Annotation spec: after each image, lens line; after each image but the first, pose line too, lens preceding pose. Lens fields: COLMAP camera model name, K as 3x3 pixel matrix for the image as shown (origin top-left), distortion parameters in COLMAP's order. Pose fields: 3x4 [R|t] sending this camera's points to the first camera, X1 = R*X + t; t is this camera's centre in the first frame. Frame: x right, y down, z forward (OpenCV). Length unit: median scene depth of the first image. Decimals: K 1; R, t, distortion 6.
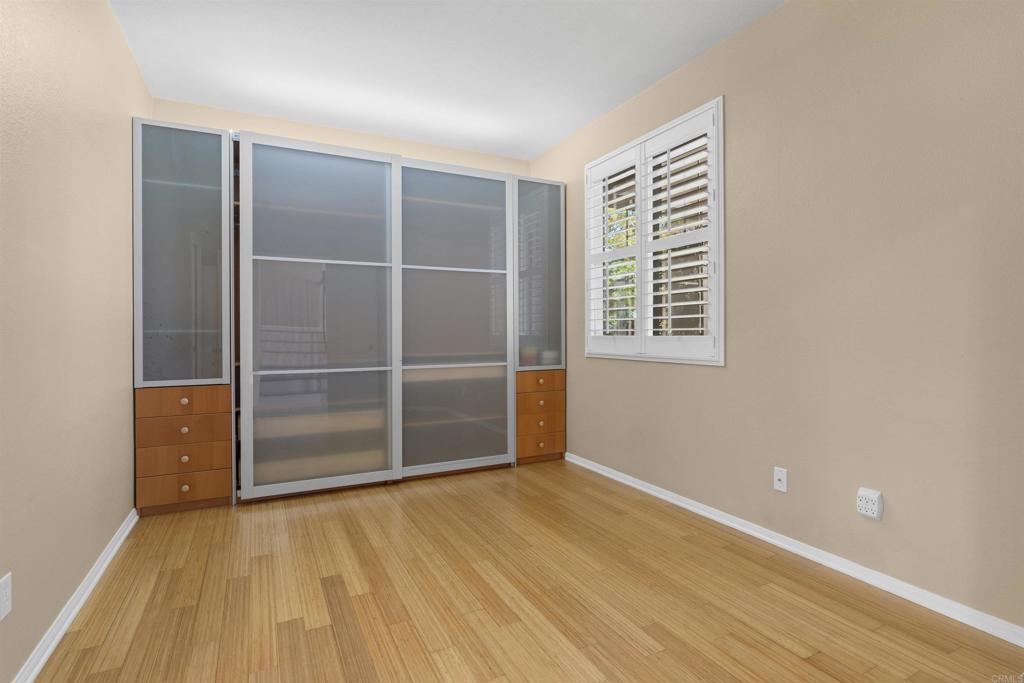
lens RADIAL K [[501.4, 0, 511.6], [0, 501.4, 334.9], [0, 0, 1]] dist [-0.010987, 0.002992]
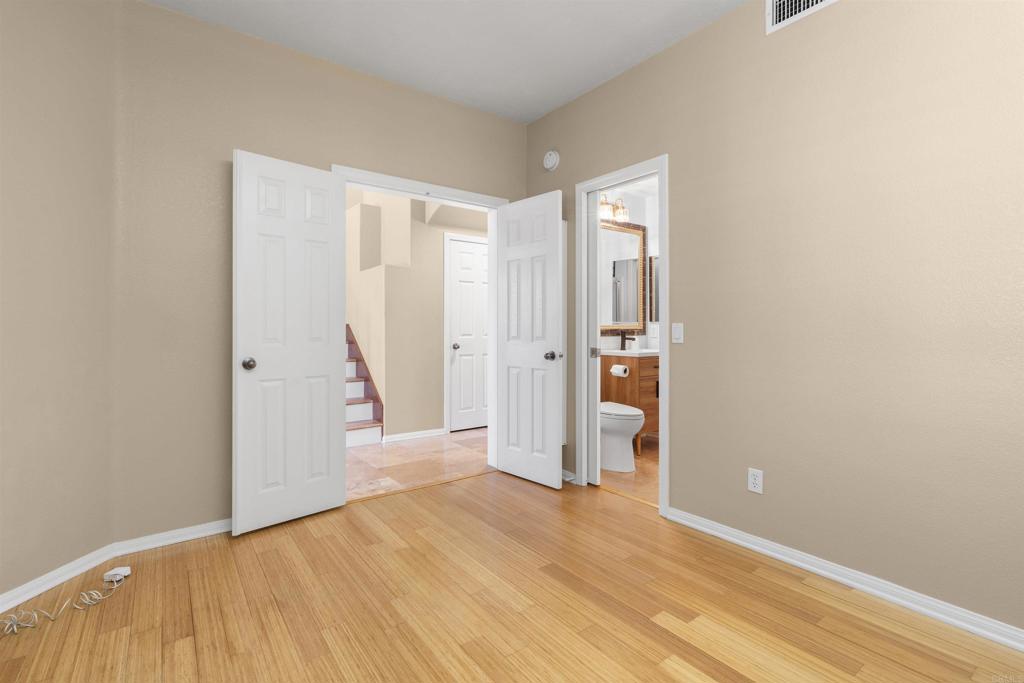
lens RADIAL K [[464.0, 0, 514.7], [0, 464.0, 333.6], [0, 0, 1]] dist [-0.006422, 0.004856]
pose [[-0.983178, 0.006003, -0.182549, 0.075588], [0.002115, 0.999767, 0.021487, -0.018413], [0.182636, 0.020739, -0.982962, 1.908023]]
